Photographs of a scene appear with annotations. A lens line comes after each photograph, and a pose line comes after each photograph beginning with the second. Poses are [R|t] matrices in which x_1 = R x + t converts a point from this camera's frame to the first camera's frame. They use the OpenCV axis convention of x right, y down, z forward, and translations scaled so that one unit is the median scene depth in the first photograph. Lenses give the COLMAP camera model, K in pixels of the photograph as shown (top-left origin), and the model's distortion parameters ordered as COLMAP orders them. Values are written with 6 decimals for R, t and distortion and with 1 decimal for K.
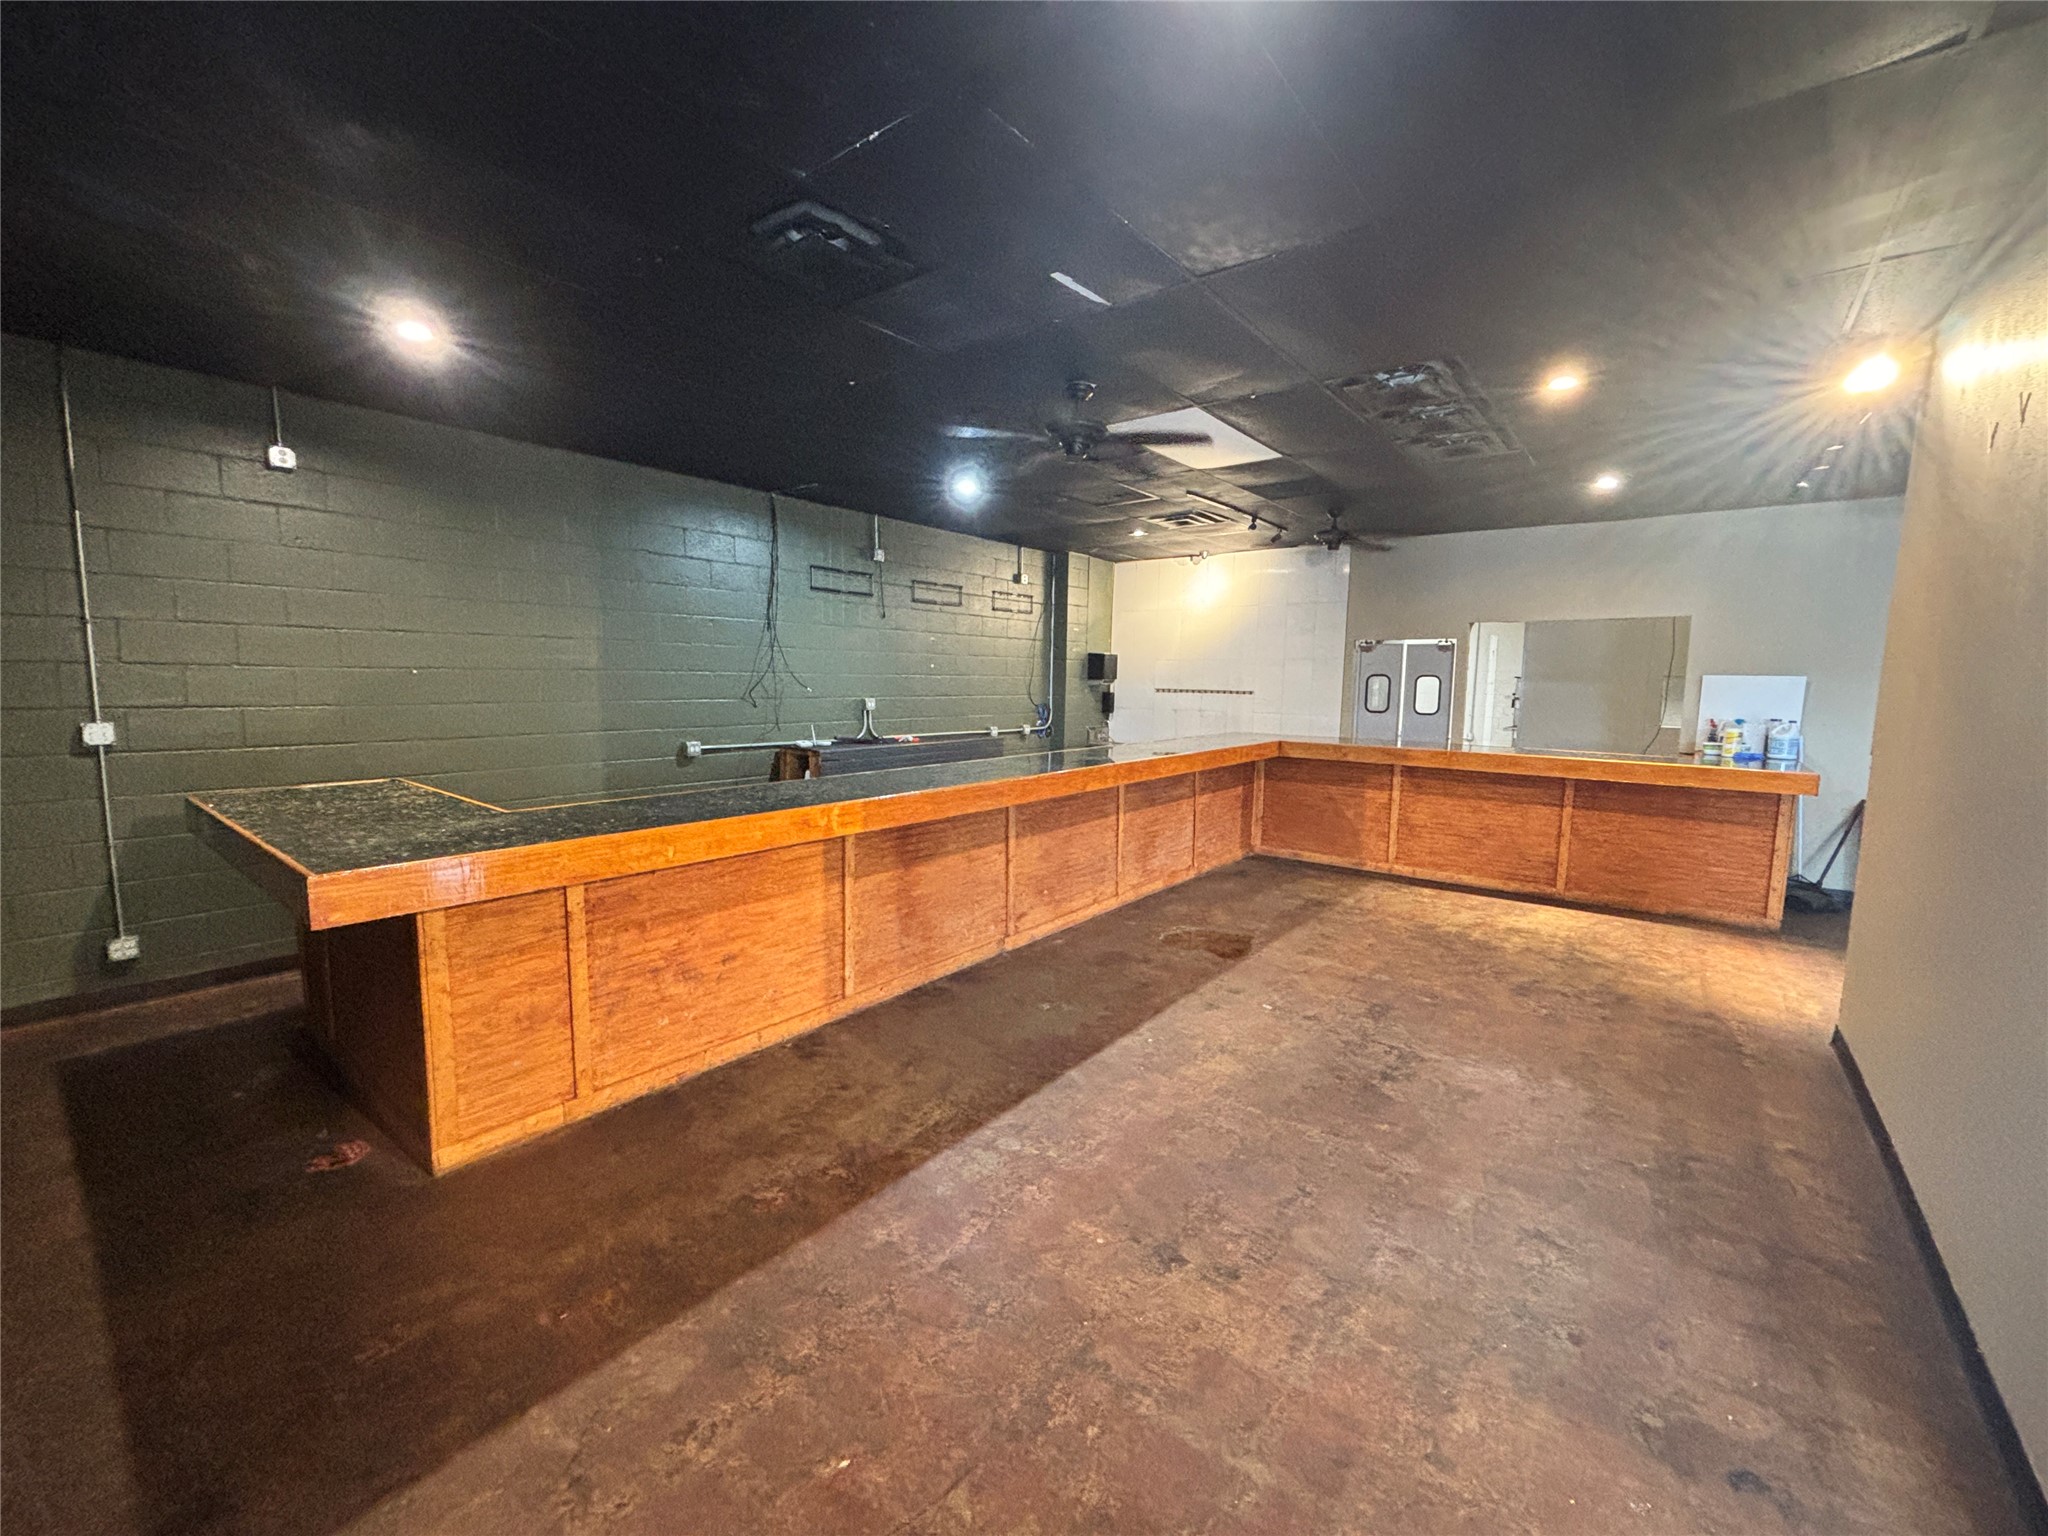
lens RADIAL K [[827.1, 0, 1024.0], [0, 827.1, 768.0], [0, 0, 1]] dist [0.000139, -0.000021]
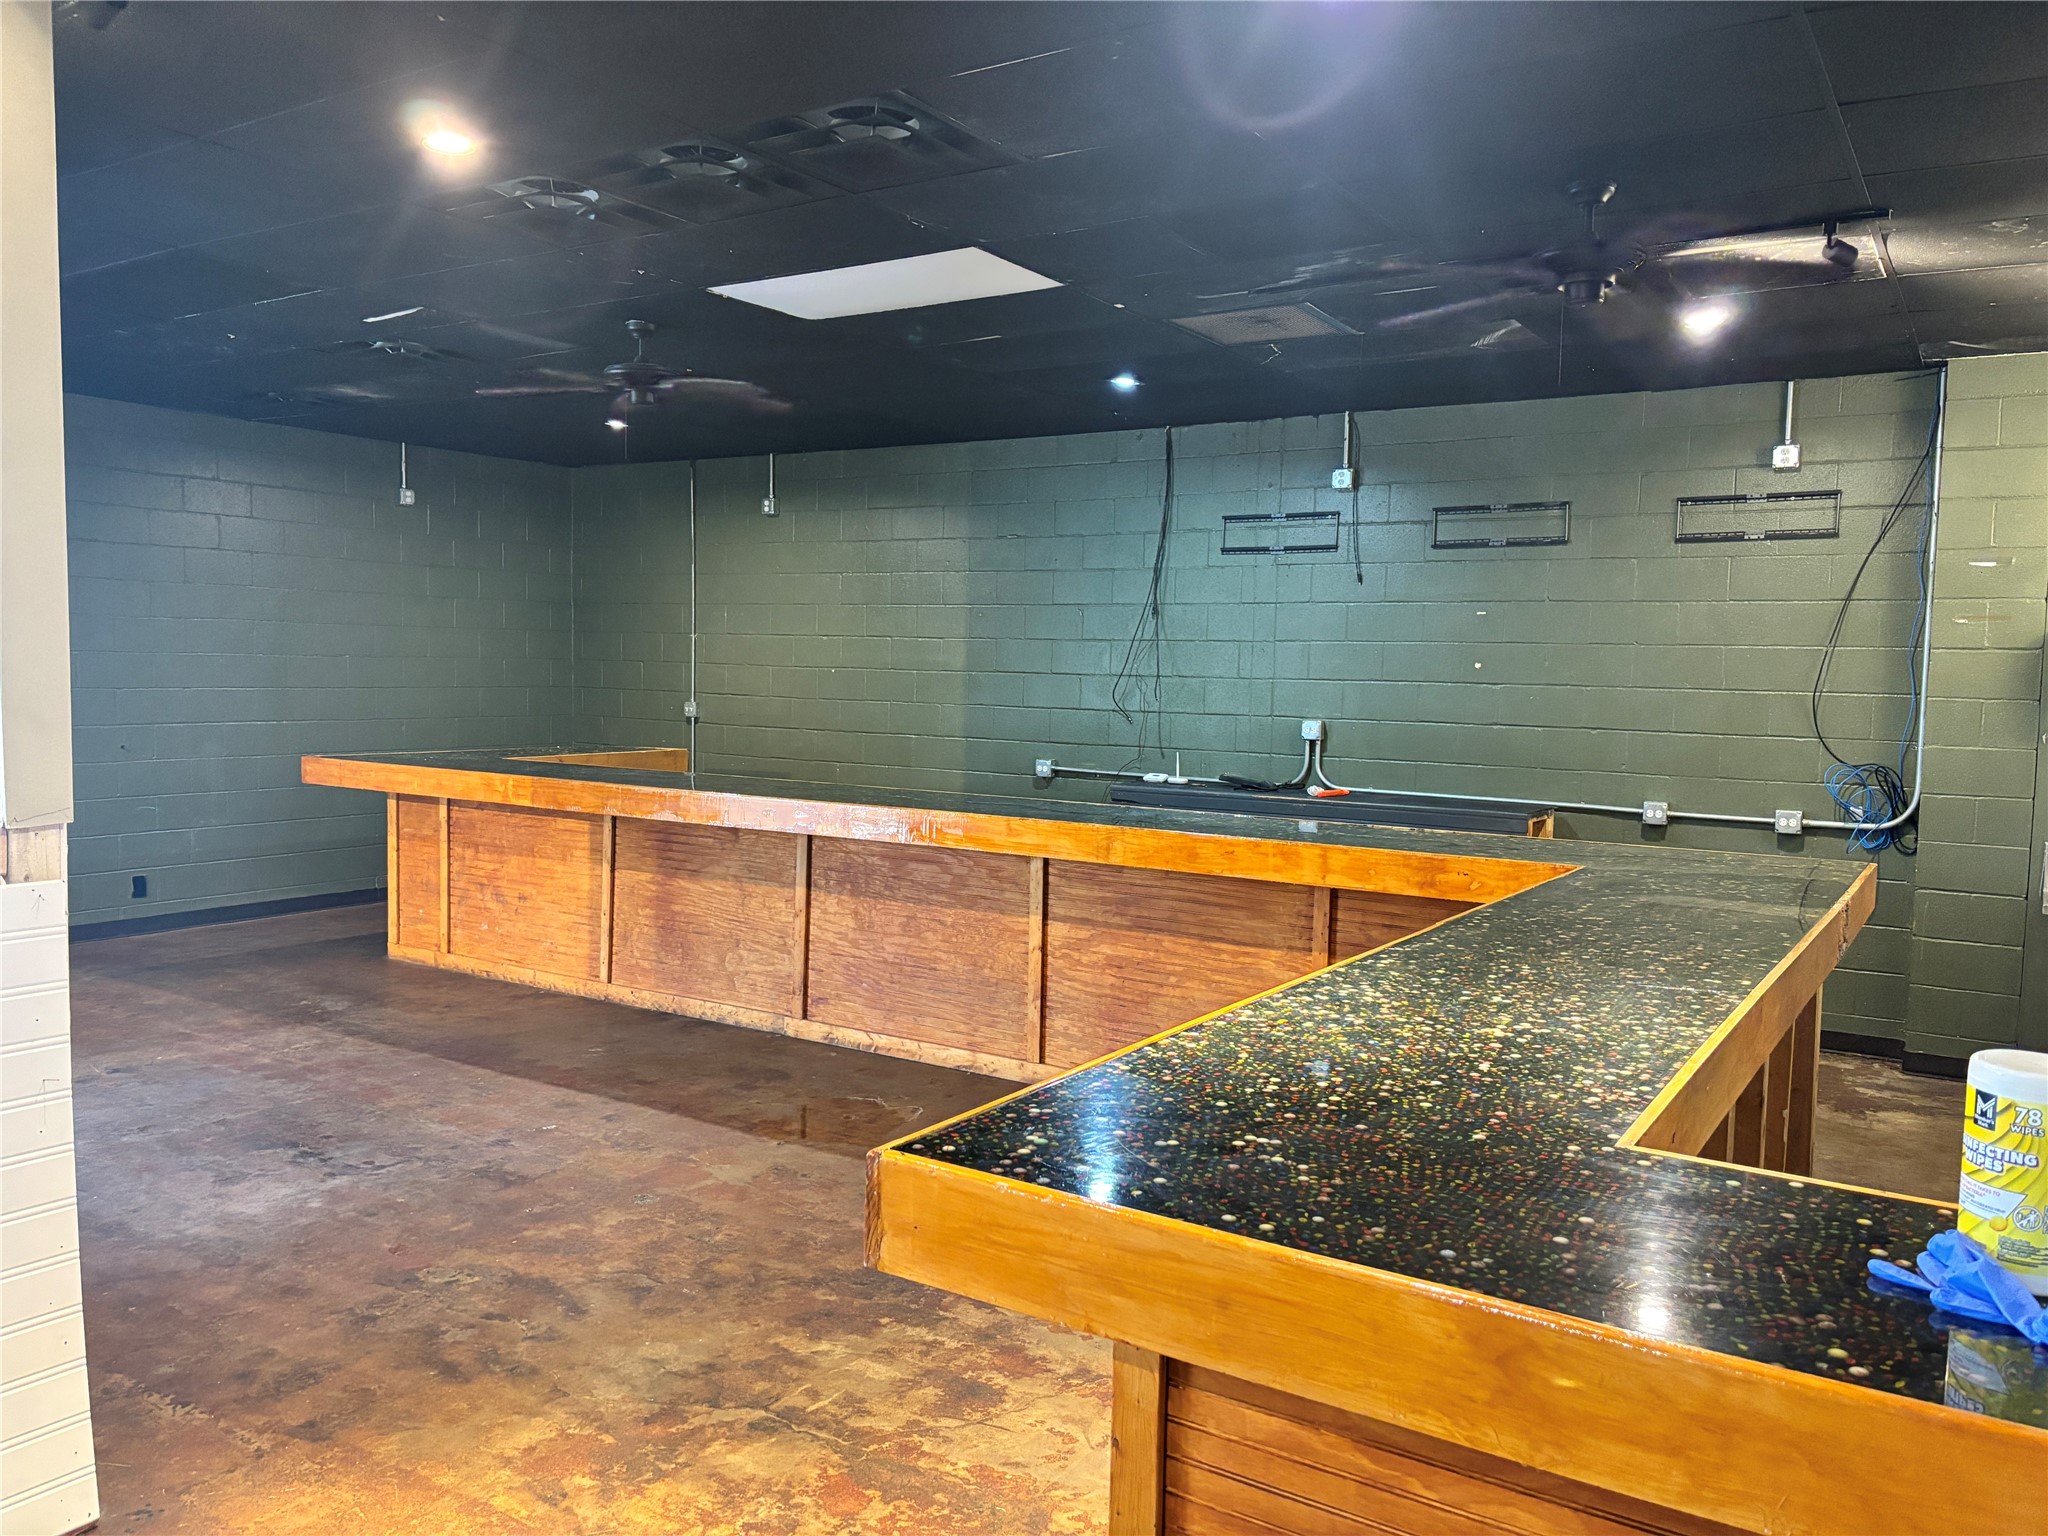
lens RADIAL K [[1553.5, 0, 1024.0], [0, 1553.5, 768.0], [0, 0, 1]] dist [0.002240, 0.004032]
pose [[0.091993, 0.050777, -0.994464, 1.528961], [-0.132823, 0.990400, 0.038283, -0.110146], [0.986861, 0.128566, 0.097854, 1.154514]]
